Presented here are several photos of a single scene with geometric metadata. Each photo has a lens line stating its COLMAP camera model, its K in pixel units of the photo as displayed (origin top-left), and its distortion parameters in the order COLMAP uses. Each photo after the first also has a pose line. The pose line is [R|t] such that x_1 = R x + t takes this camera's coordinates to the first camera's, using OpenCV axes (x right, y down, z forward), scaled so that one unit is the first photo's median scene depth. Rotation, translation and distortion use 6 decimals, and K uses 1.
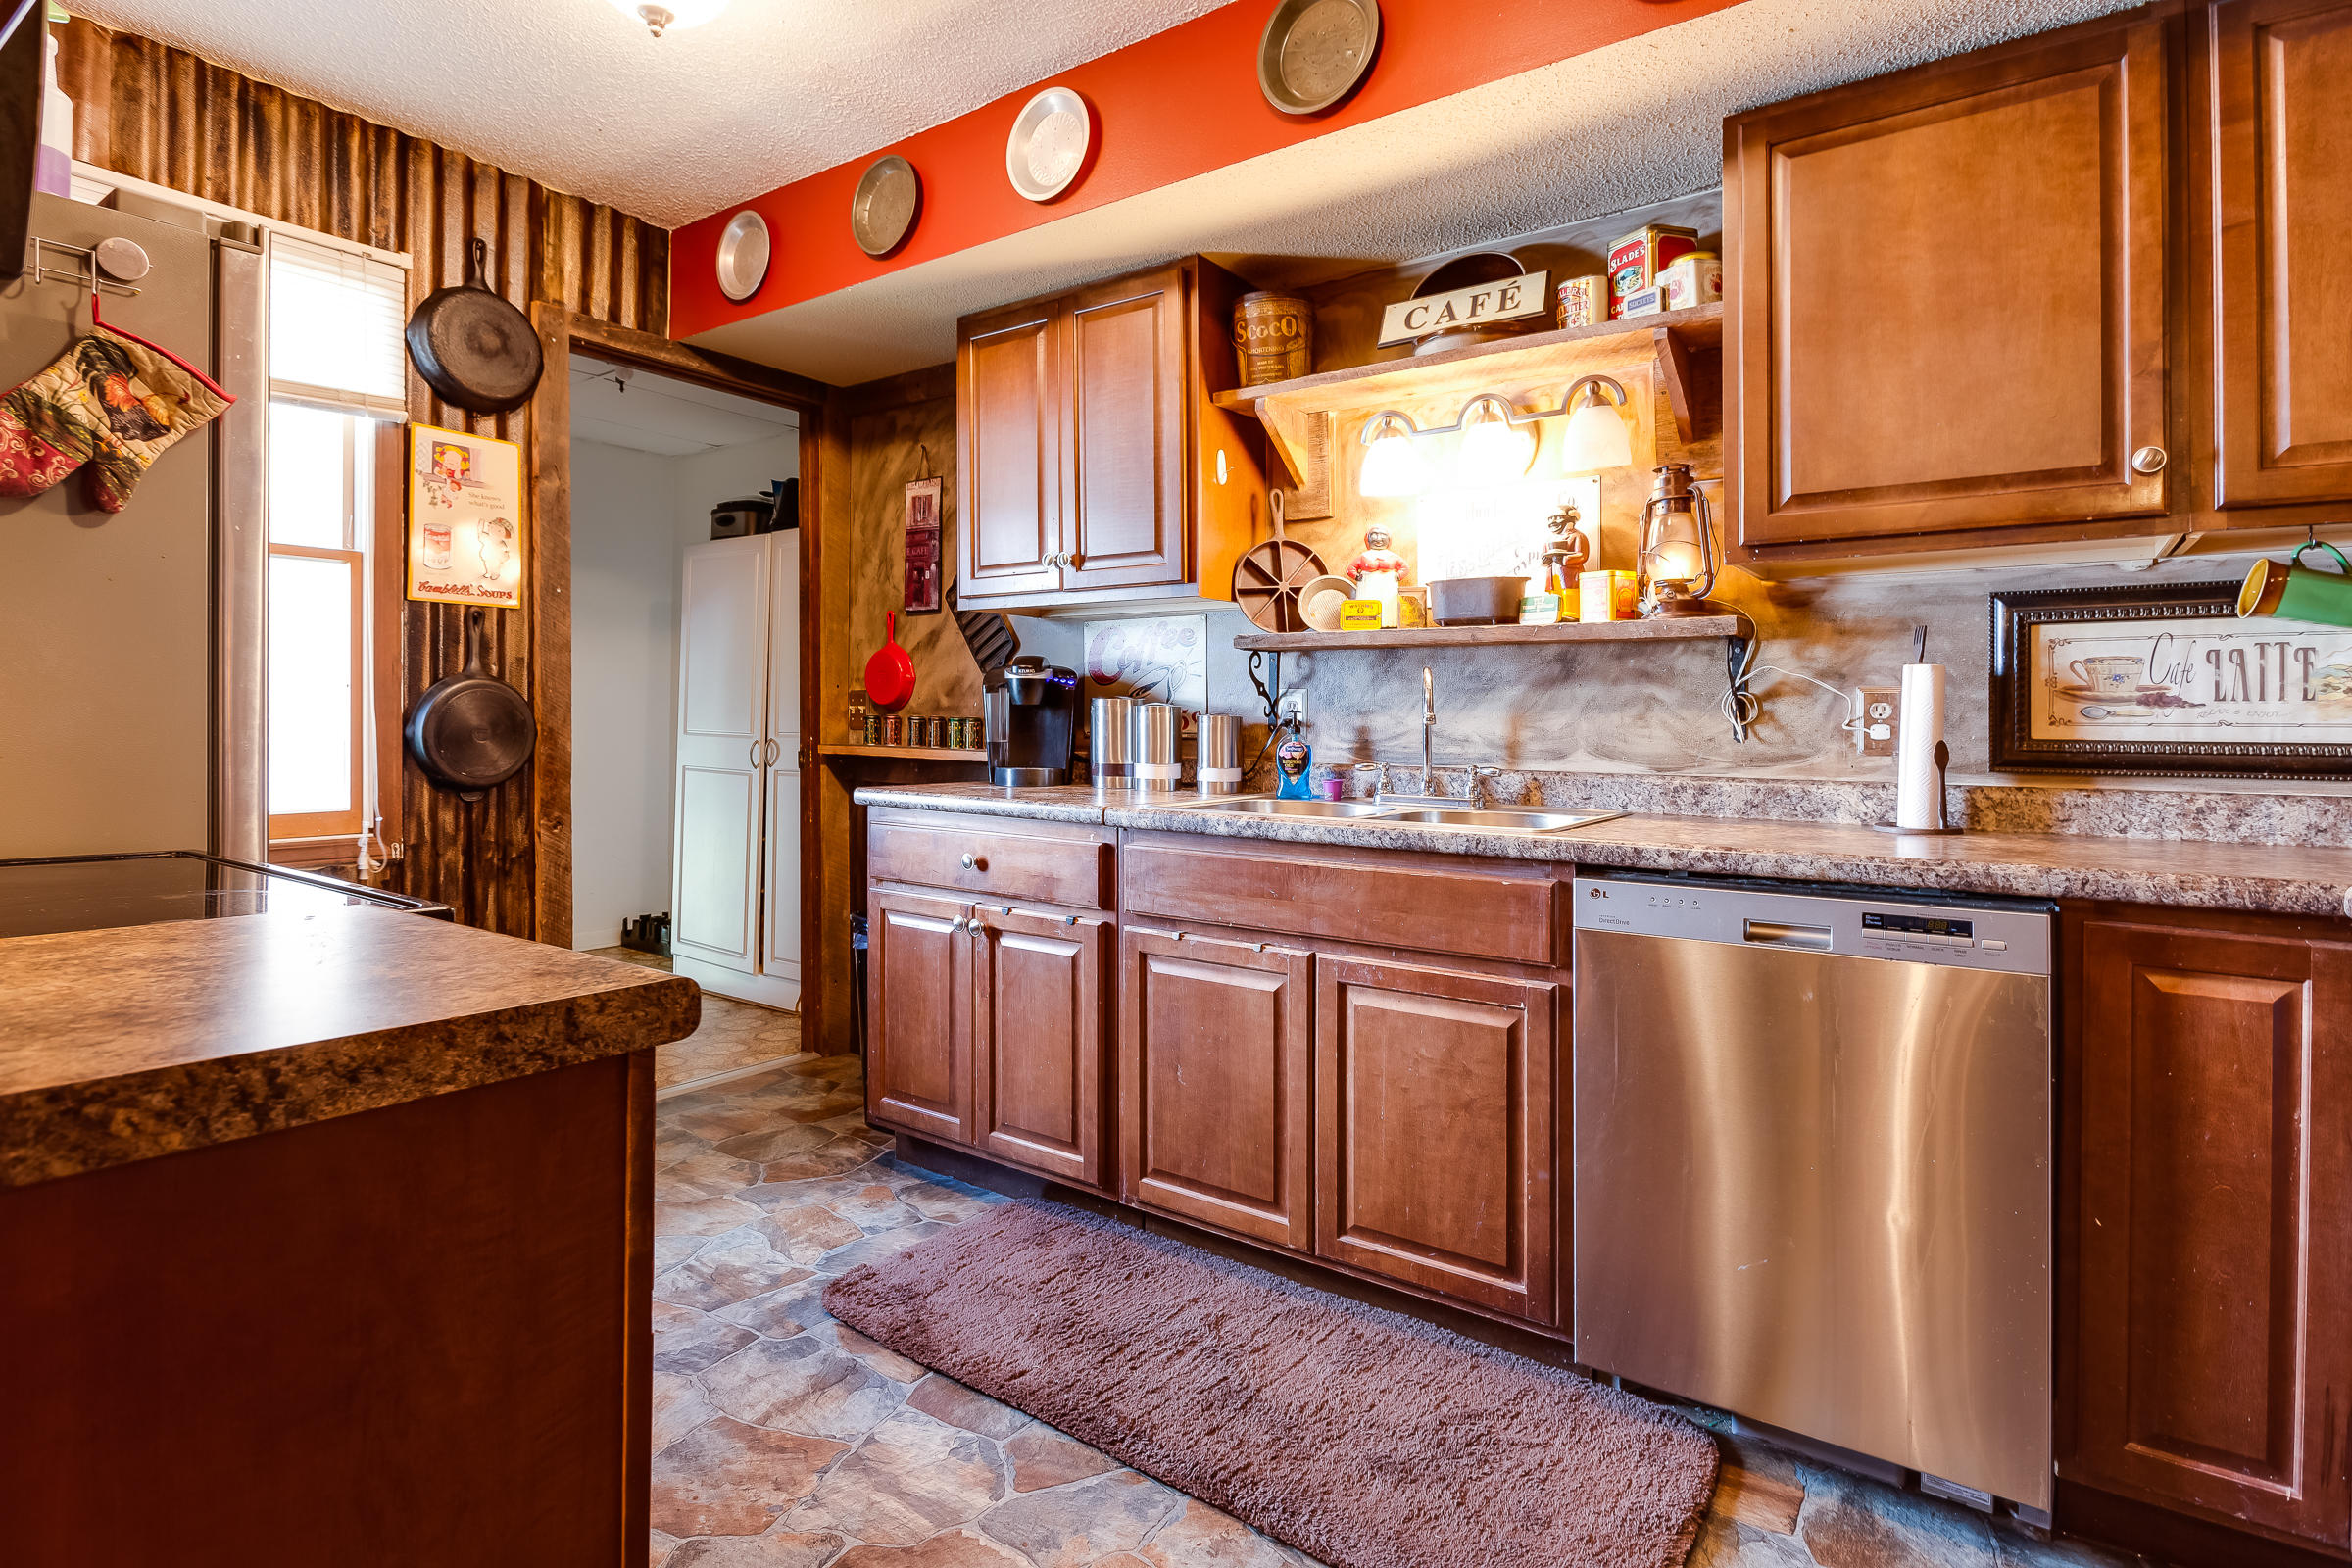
lens RADIAL K [[1197.4, 0, 1165.5], [0, 1197.4, 681.2], [0, 0, 1]] dist [-0.004182, -0.000917]
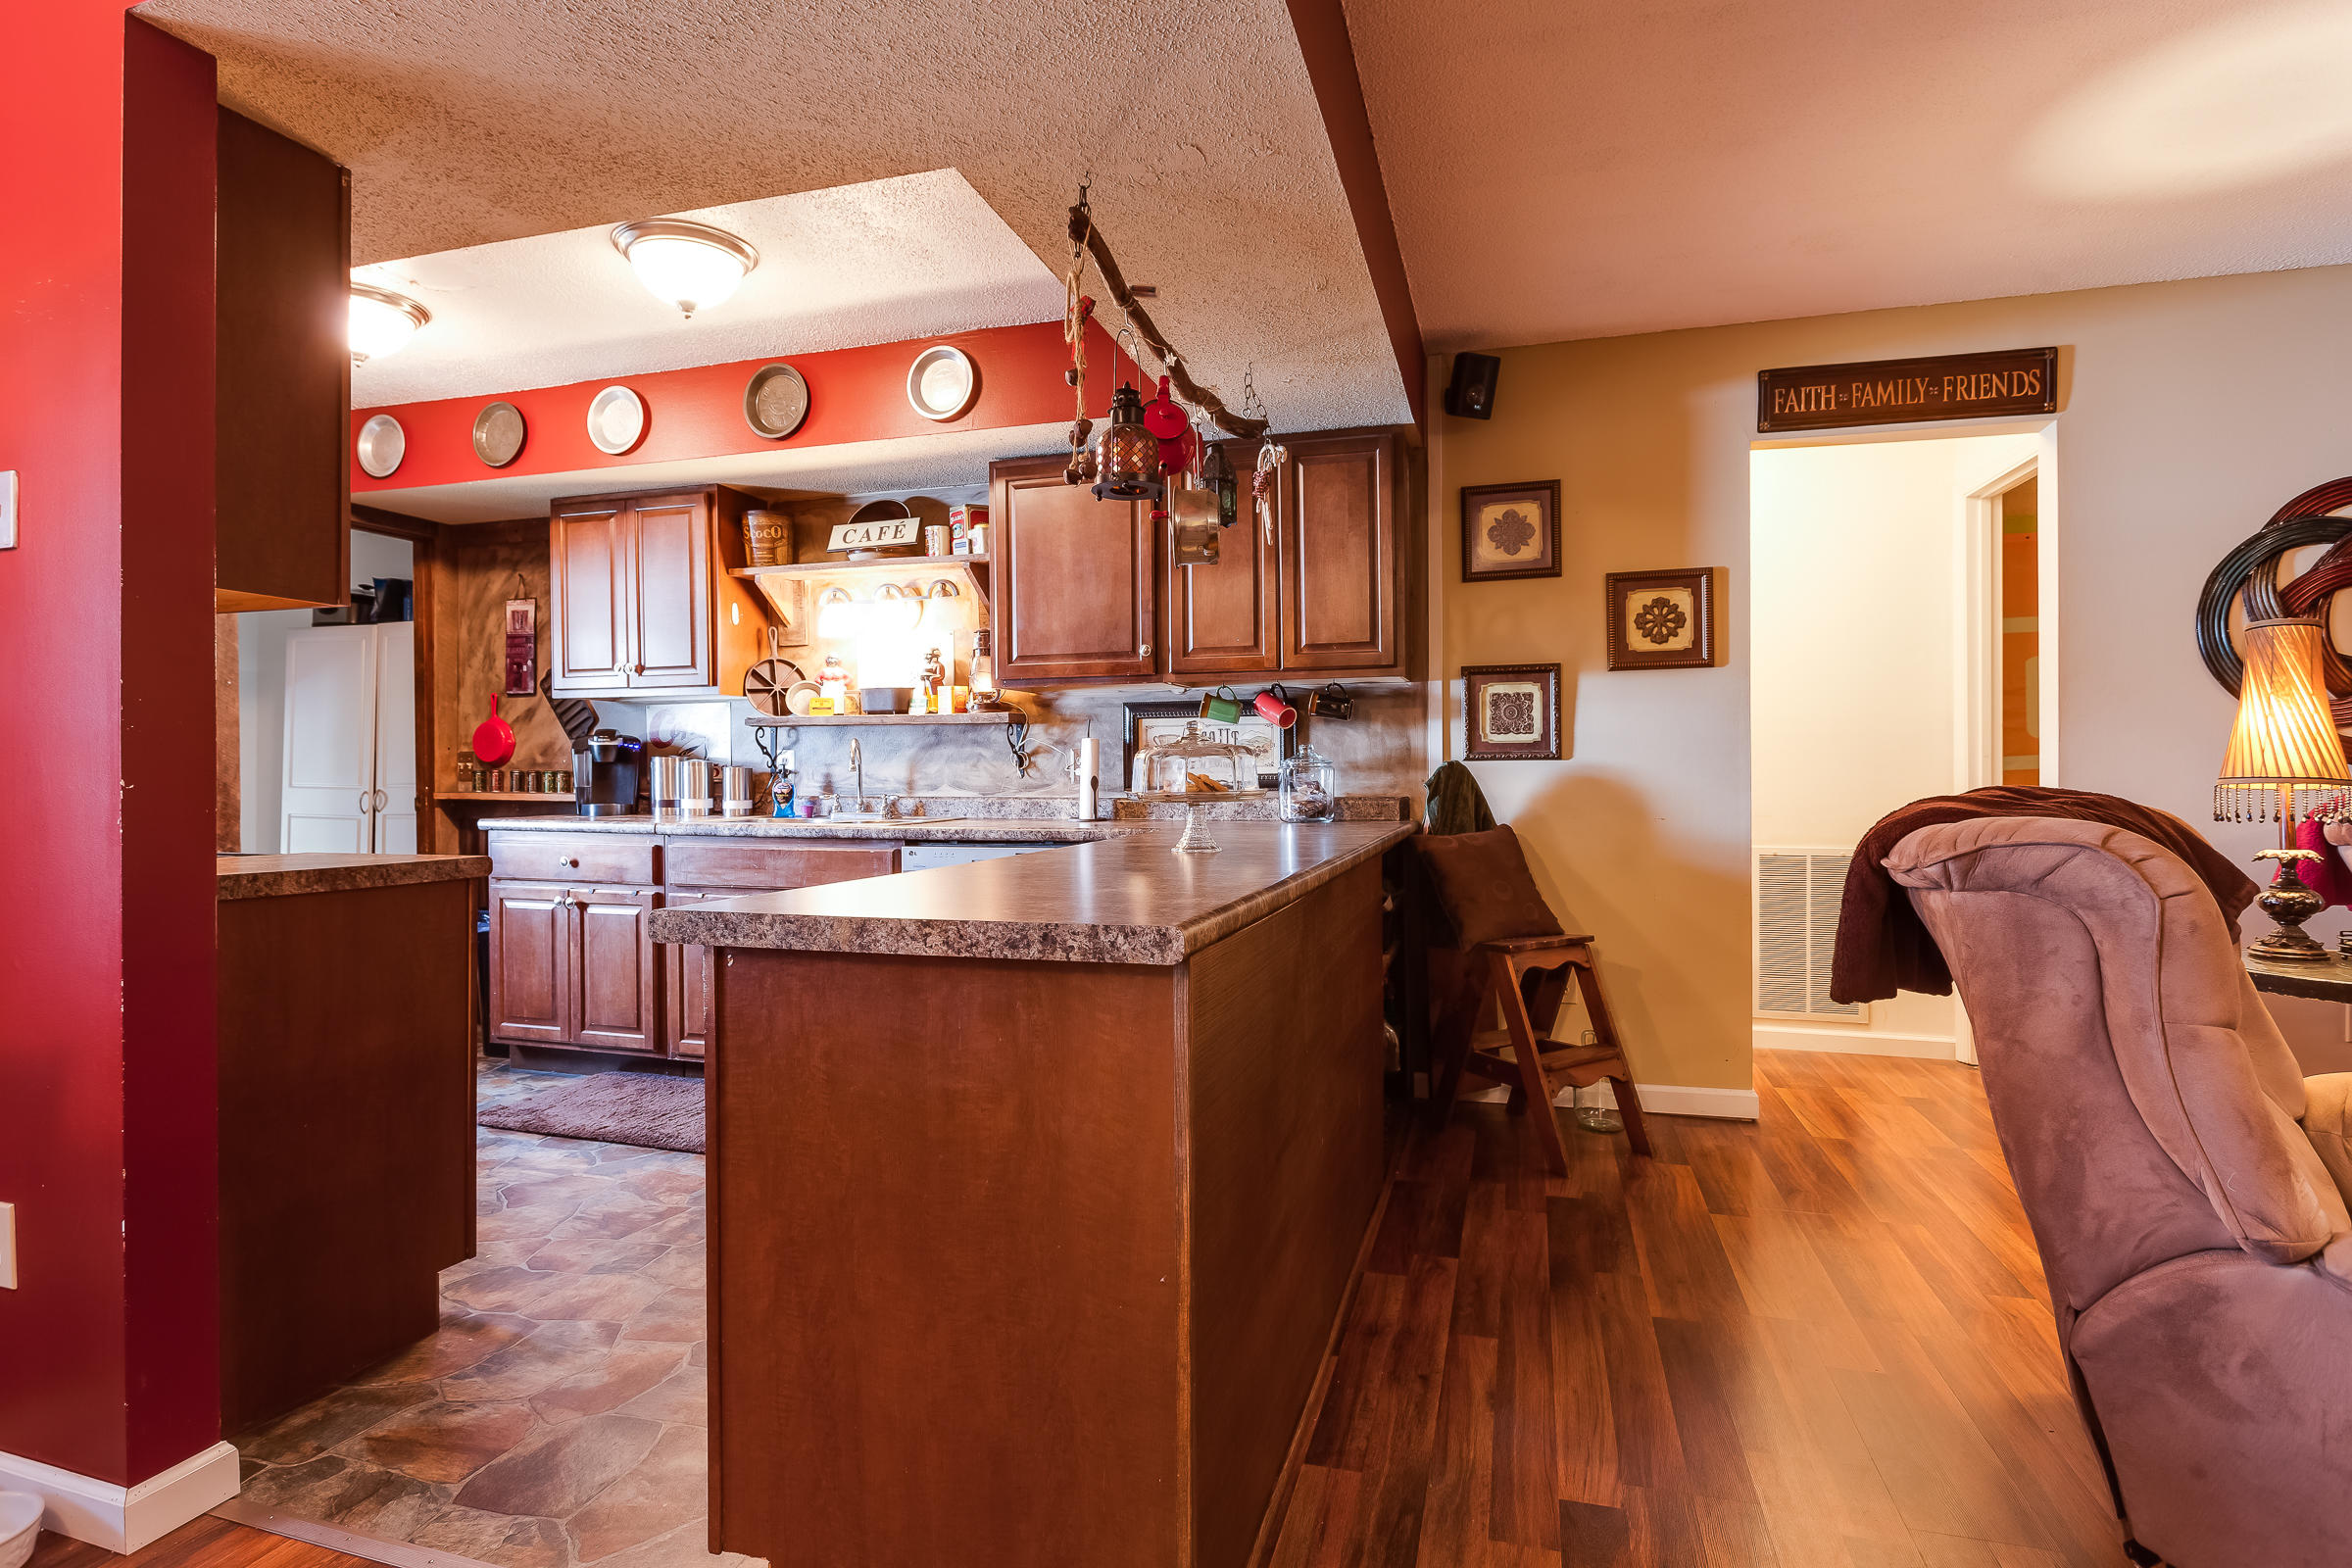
lens RADIAL K [[1215.6, 0, 1169.5], [0, 1215.6, 743.5], [0, 0, 1]] dist [0.000647, -0.000945]
pose [[0.948843, -0.006744, 0.315677, 0.086591], [0.002565, 0.999903, 0.013654, -0.025510], [-0.315739, -0.012146, 0.948769, -0.768204]]
